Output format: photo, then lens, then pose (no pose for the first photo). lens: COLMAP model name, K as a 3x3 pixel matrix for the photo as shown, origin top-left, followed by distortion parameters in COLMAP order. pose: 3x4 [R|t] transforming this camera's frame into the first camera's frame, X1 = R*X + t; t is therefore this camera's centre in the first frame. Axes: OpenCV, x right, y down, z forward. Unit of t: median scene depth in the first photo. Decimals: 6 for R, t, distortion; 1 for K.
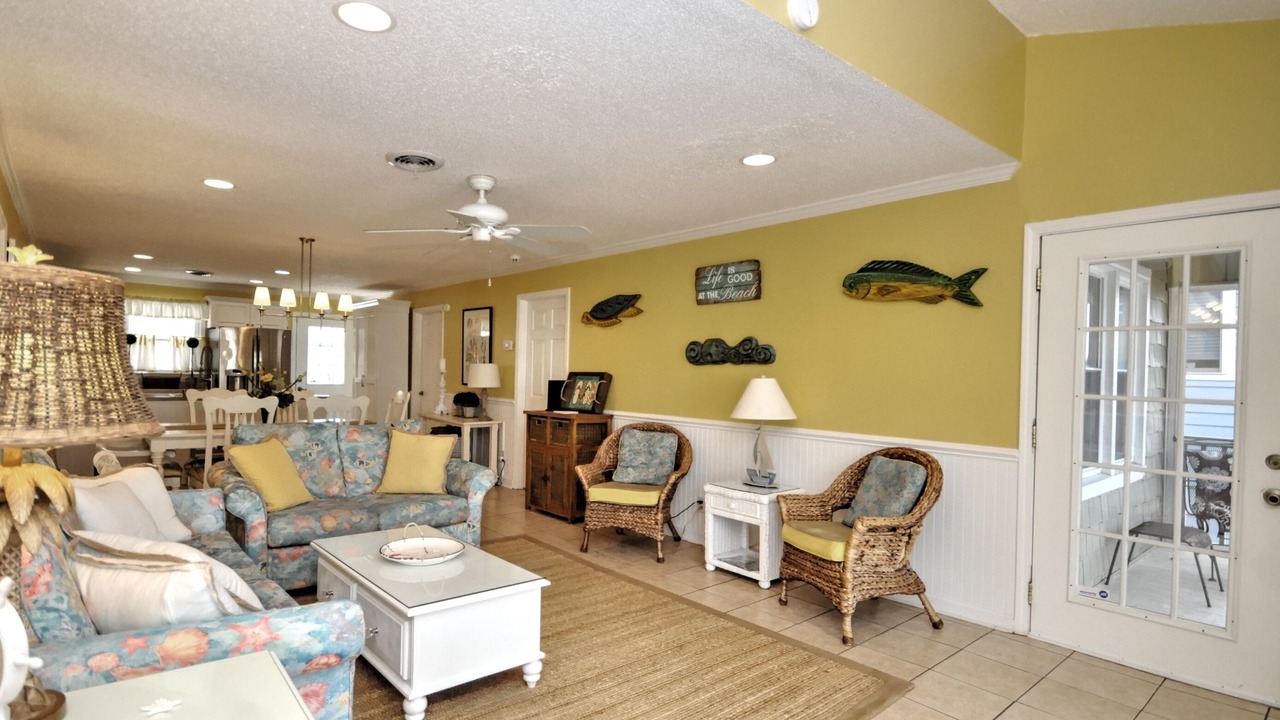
lens RADIAL K [[644.7, 0, 639.5], [0, 644.7, 365.1], [0, 0, 1]] dist [-0.010922, 0.003571]
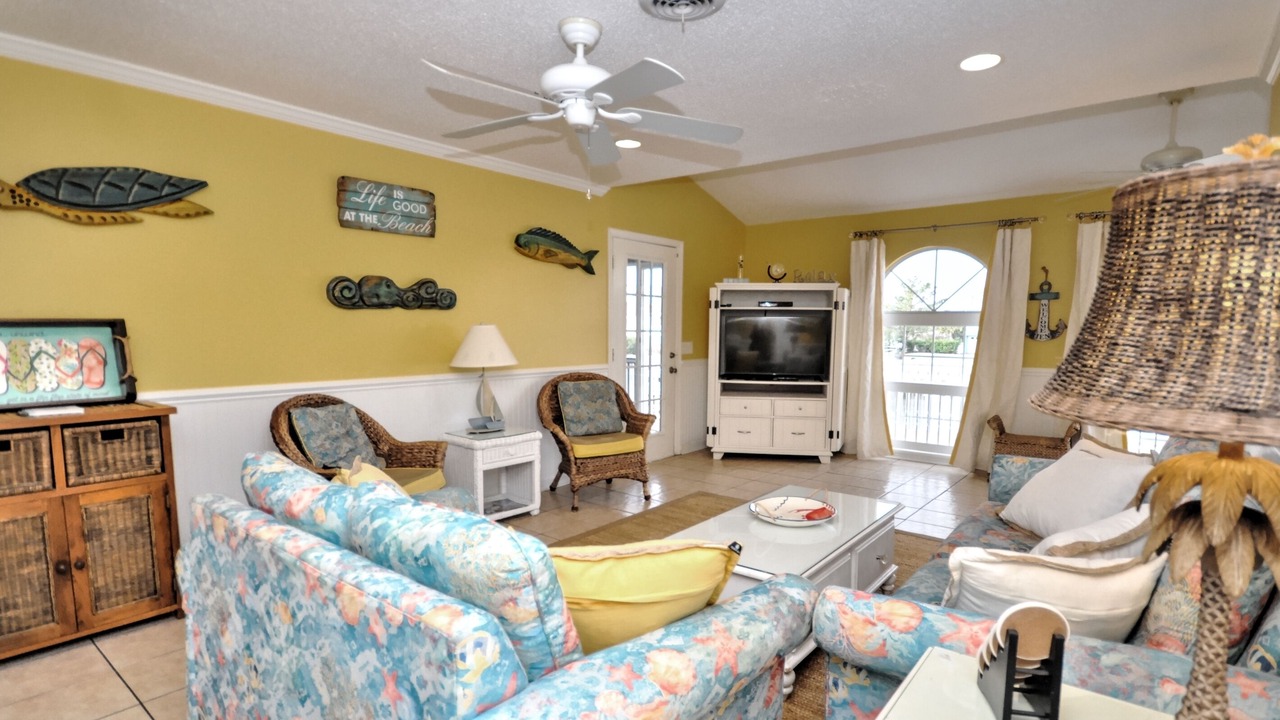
lens RADIAL K [[644.7, 0, 640.0], [0, 644.7, 363.7], [0, 0, 1]] dist [-0.010922, 0.003571]
pose [[-0.166417, -0.083404, 0.982522, -0.744610], [-0.022265, 0.996480, 0.080818, -0.004658], [-0.985804, -0.008427, -0.167688, 0.835281]]
